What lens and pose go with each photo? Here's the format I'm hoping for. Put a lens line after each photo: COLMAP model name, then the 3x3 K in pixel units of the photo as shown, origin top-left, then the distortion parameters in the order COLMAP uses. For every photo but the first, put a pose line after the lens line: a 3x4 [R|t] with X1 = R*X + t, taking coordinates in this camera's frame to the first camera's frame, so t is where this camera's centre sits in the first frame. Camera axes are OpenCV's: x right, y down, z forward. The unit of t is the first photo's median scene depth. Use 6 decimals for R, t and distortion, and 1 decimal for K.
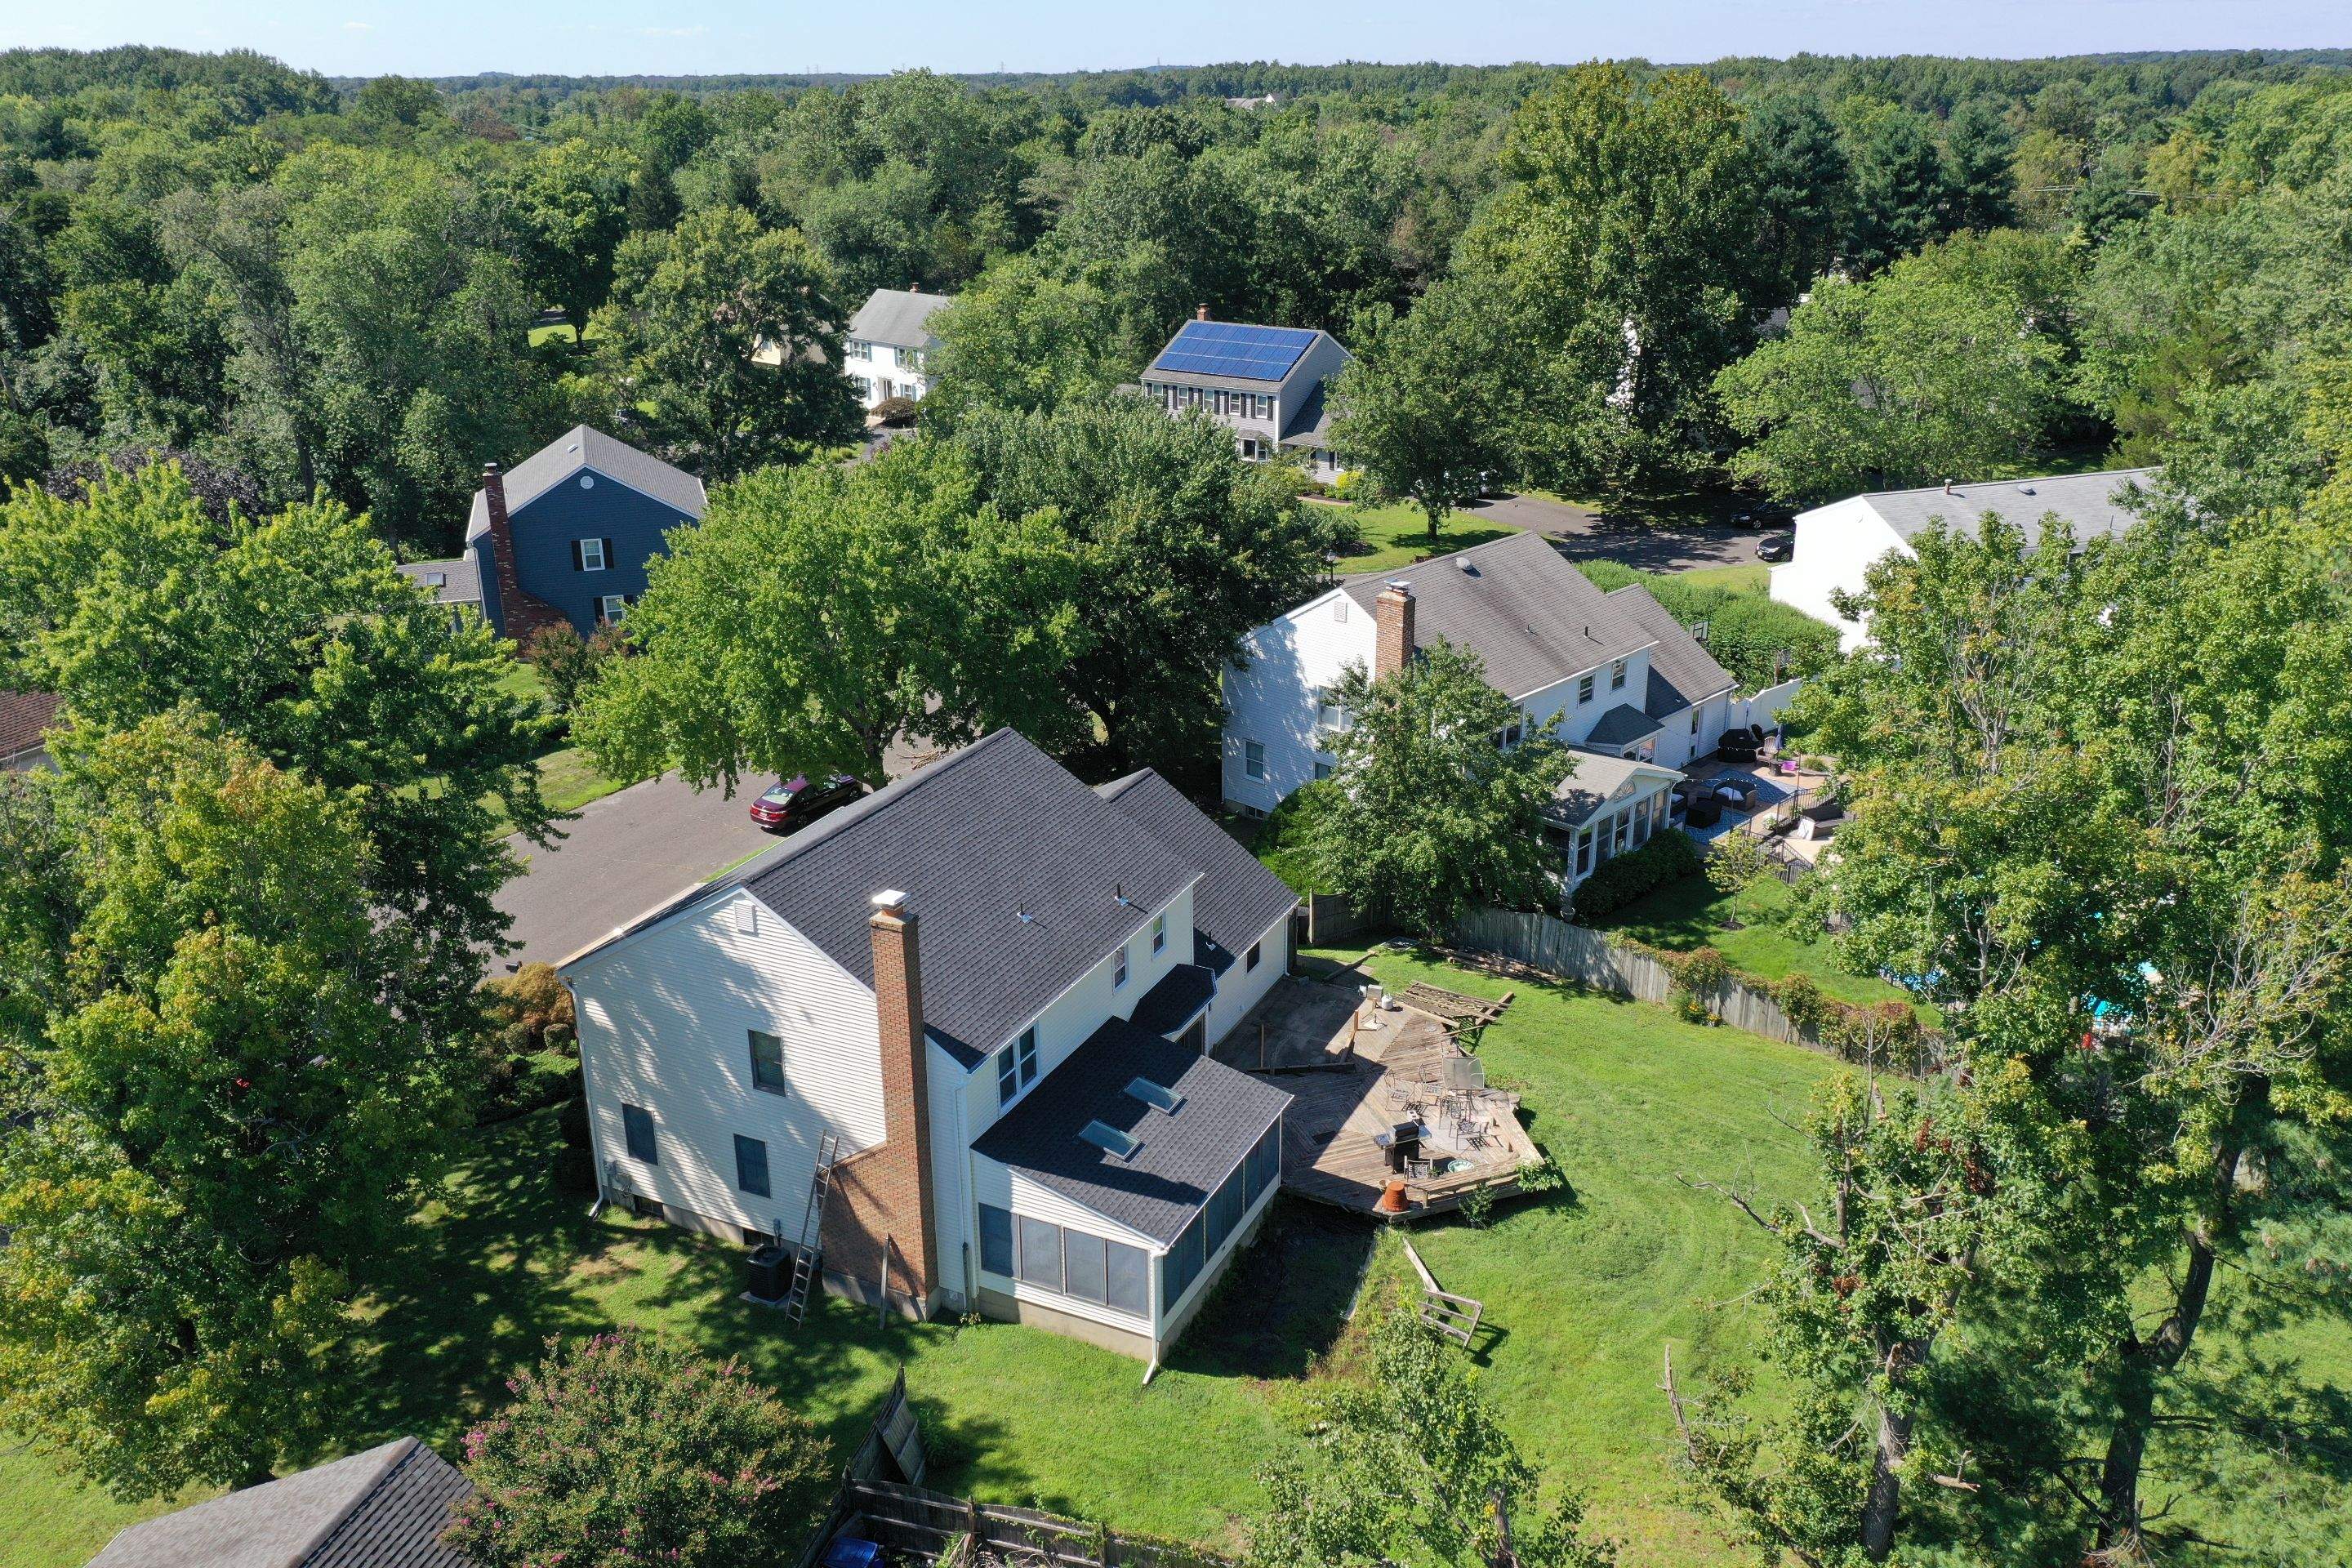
lens RADIAL K [[1863.8, 0, 1177.5], [0, 1863.8, 798.5], [0, 0, 1]] dist [0.015930, -0.004943]
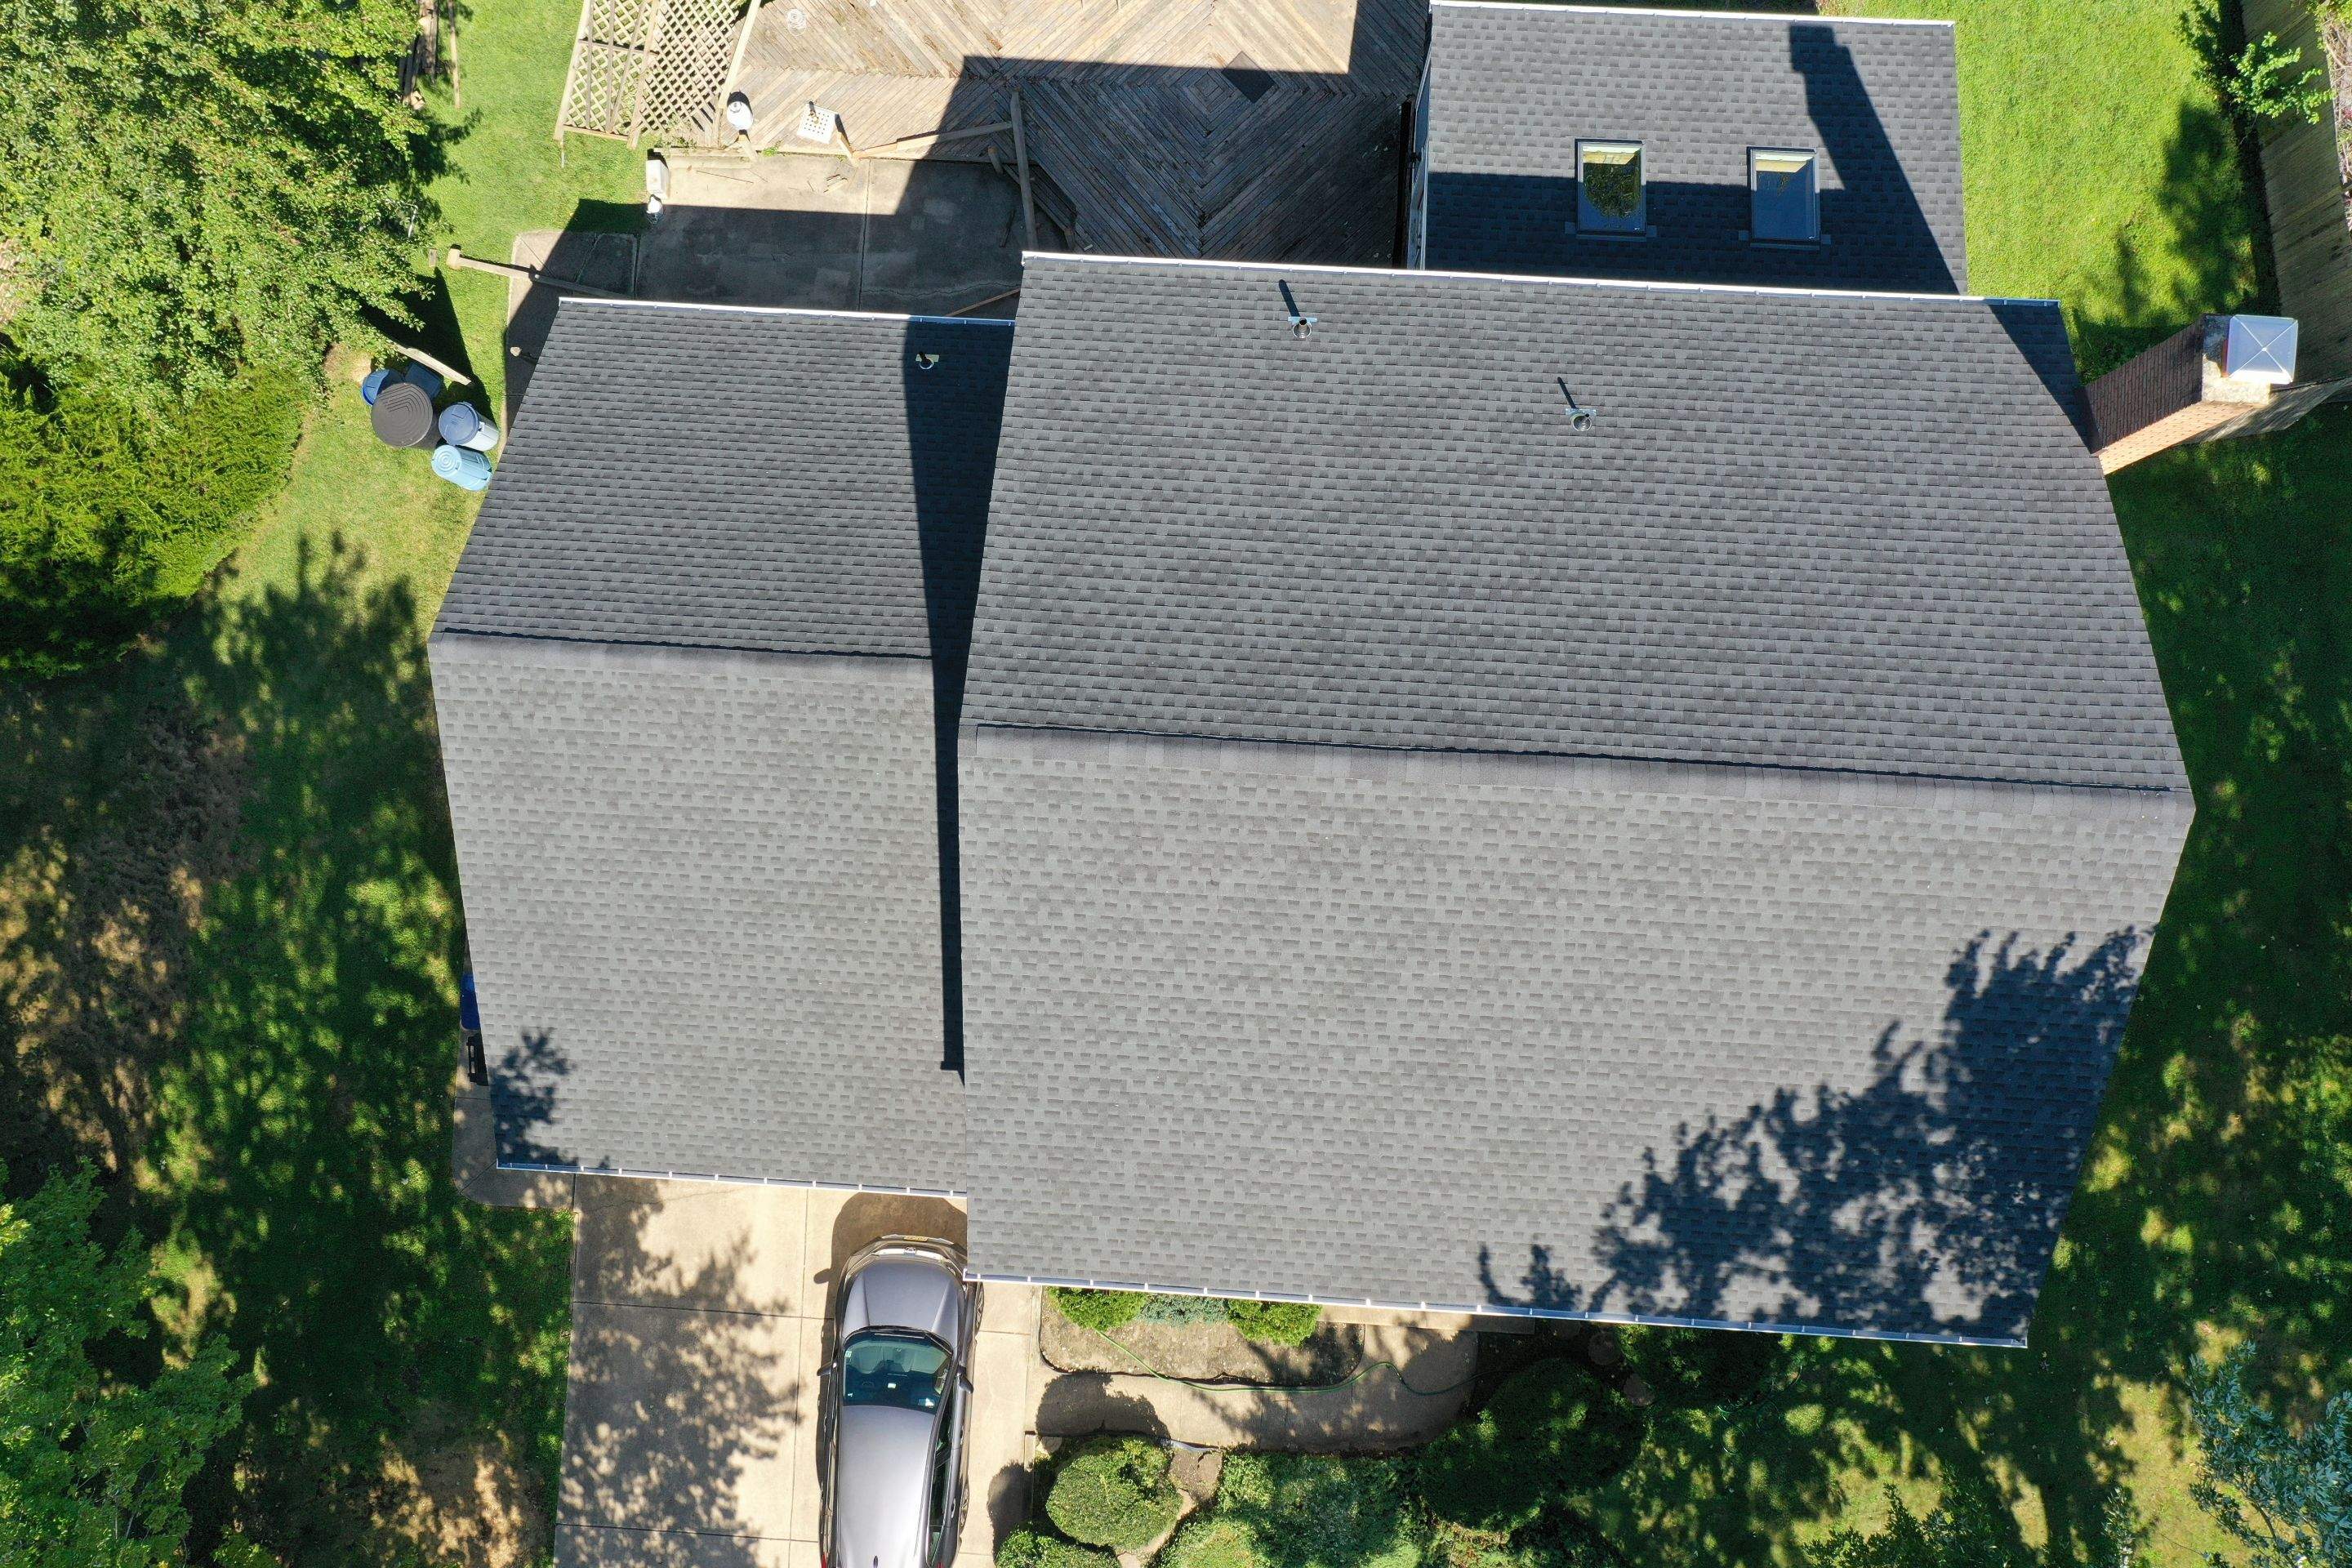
lens RADIAL K [[1863.8, 0, 1175.1], [0, 1863.8, 785.1], [0, 0, 1]] dist [0.015930, -0.004943]
pose [[-0.387816, -0.919673, 0.061642, -0.142920], [0.365705, -0.092137, 0.926159, -0.369239], [-0.846084, 0.381723, 0.372061, 0.886815]]
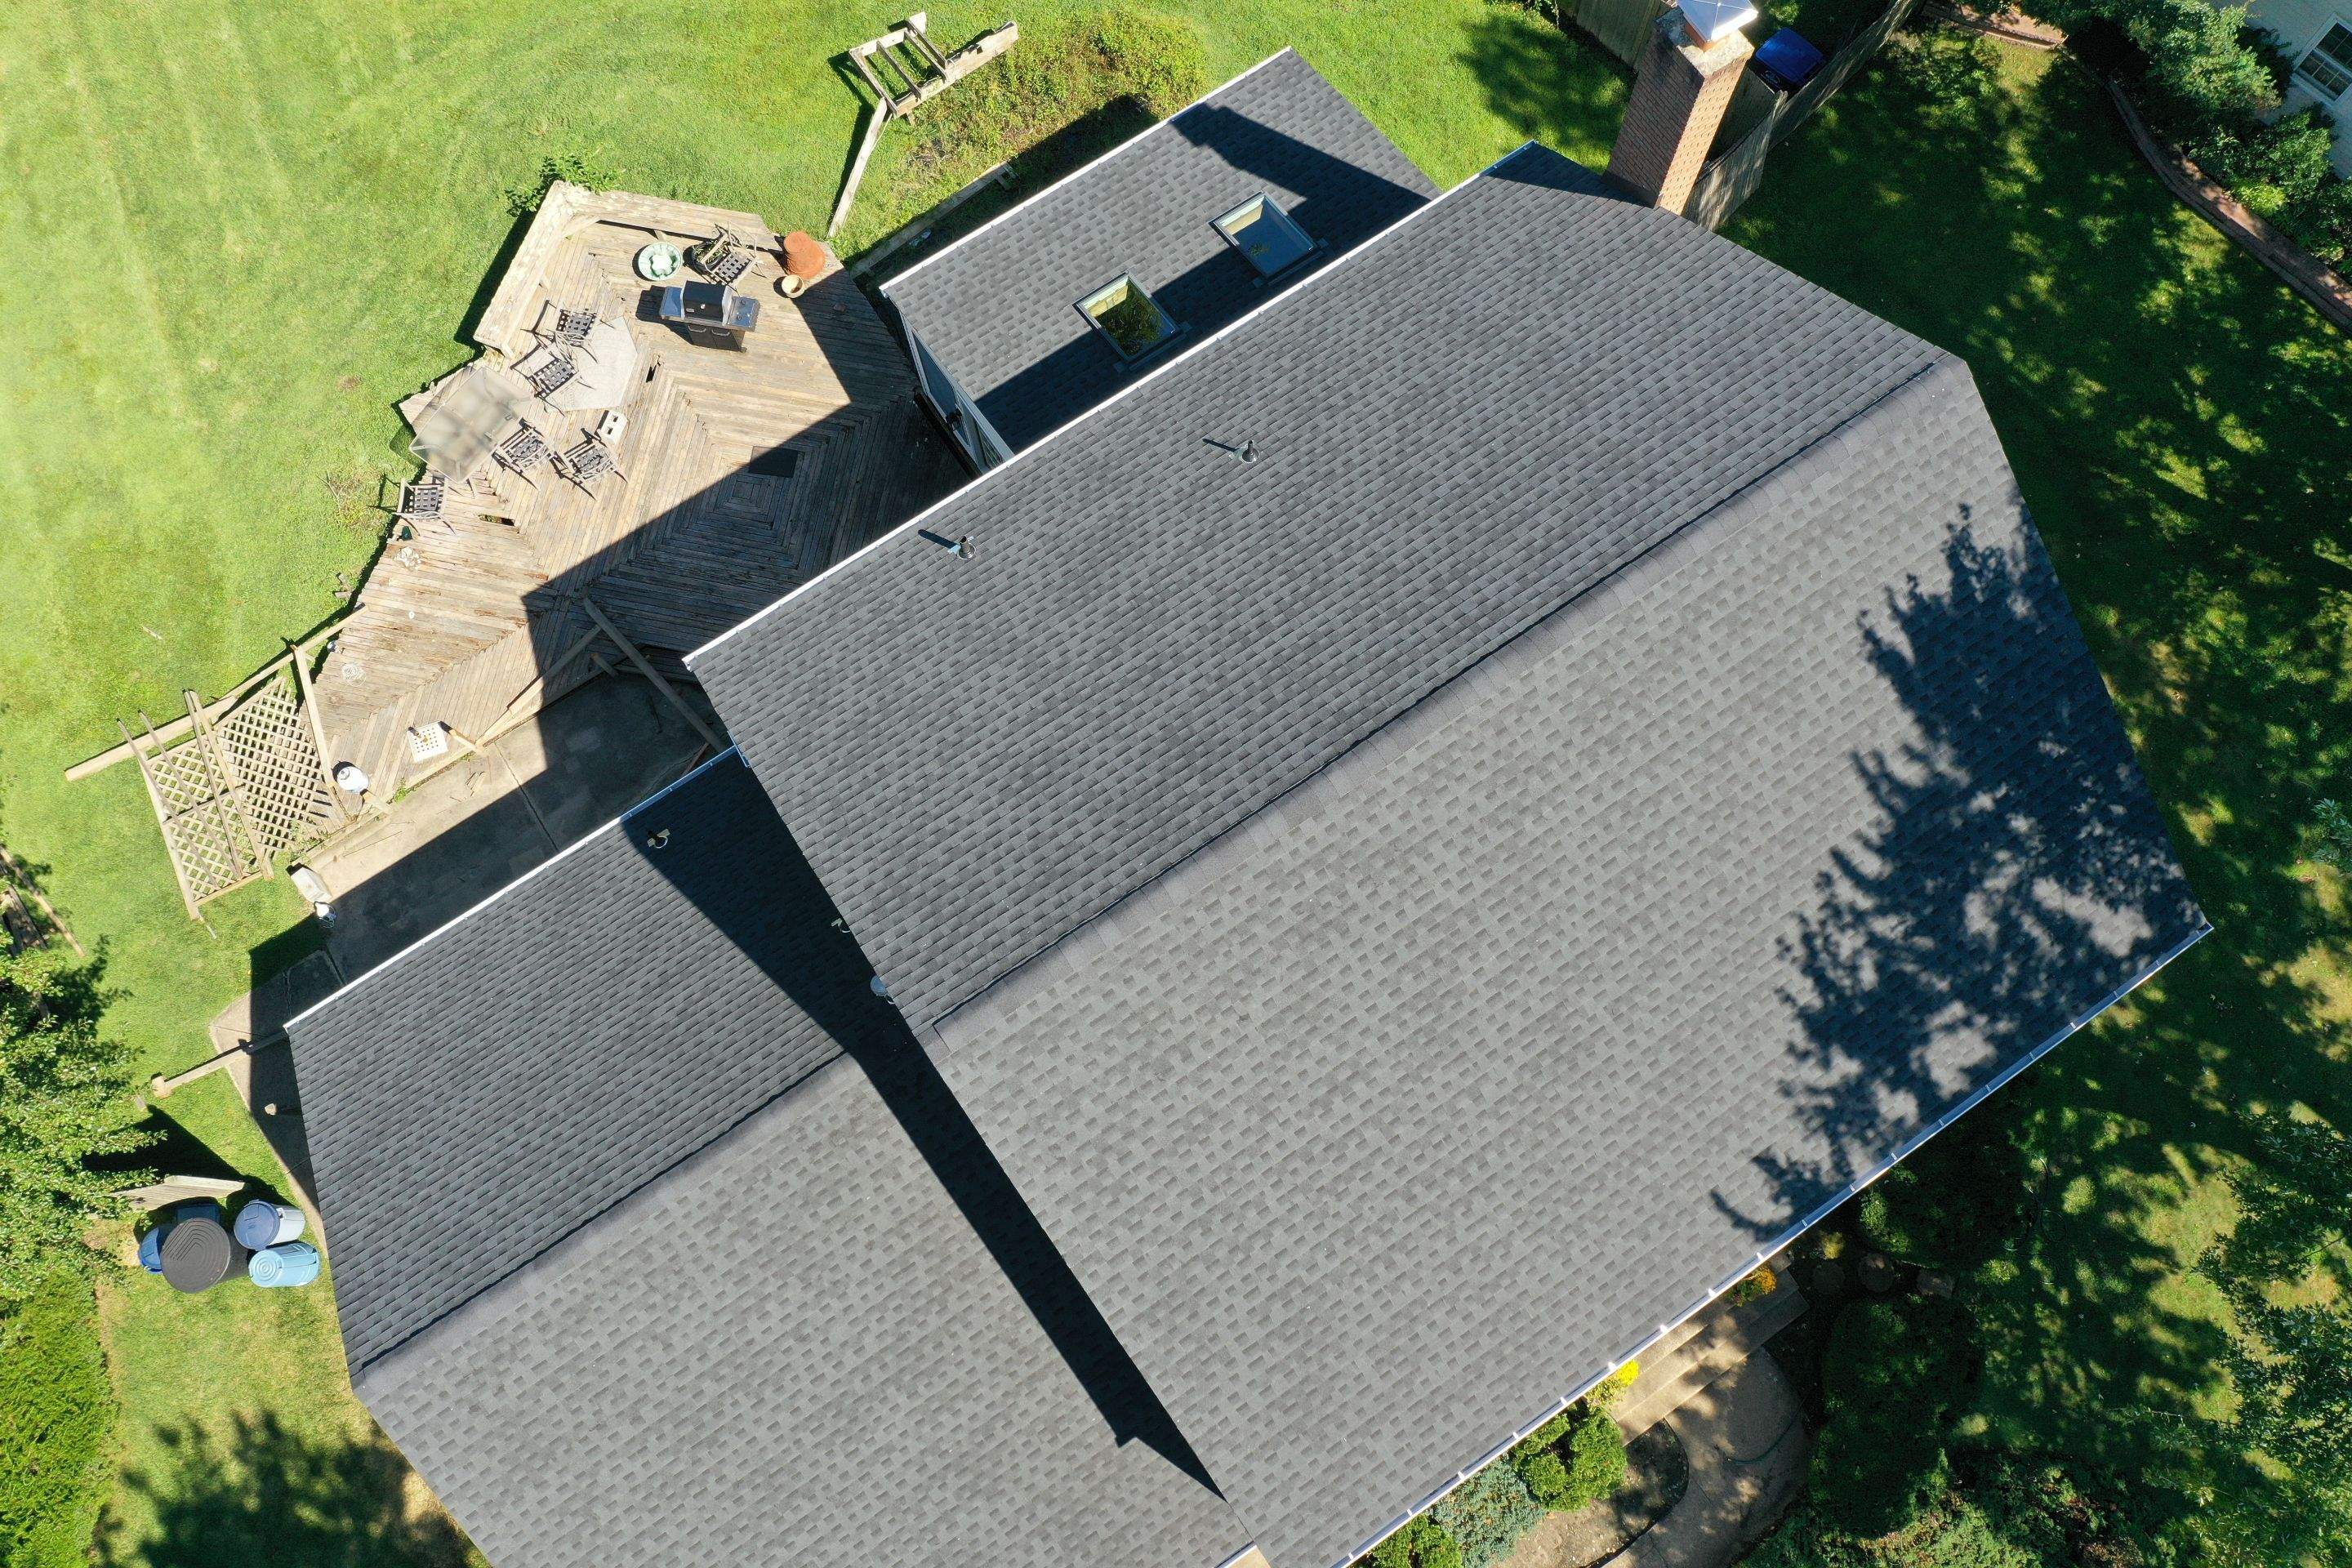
lens RADIAL K [[1863.8, 0, 1178.9], [0, 1863.8, 784.8], [0, 0, 1]] dist [0.015930, -0.004943]
pose [[-0.866616, -0.472750, 0.159637, -0.165534], [0.204772, -0.045207, 0.977765, -0.356194], [-0.455022, 0.880036, 0.135983, 0.949689]]
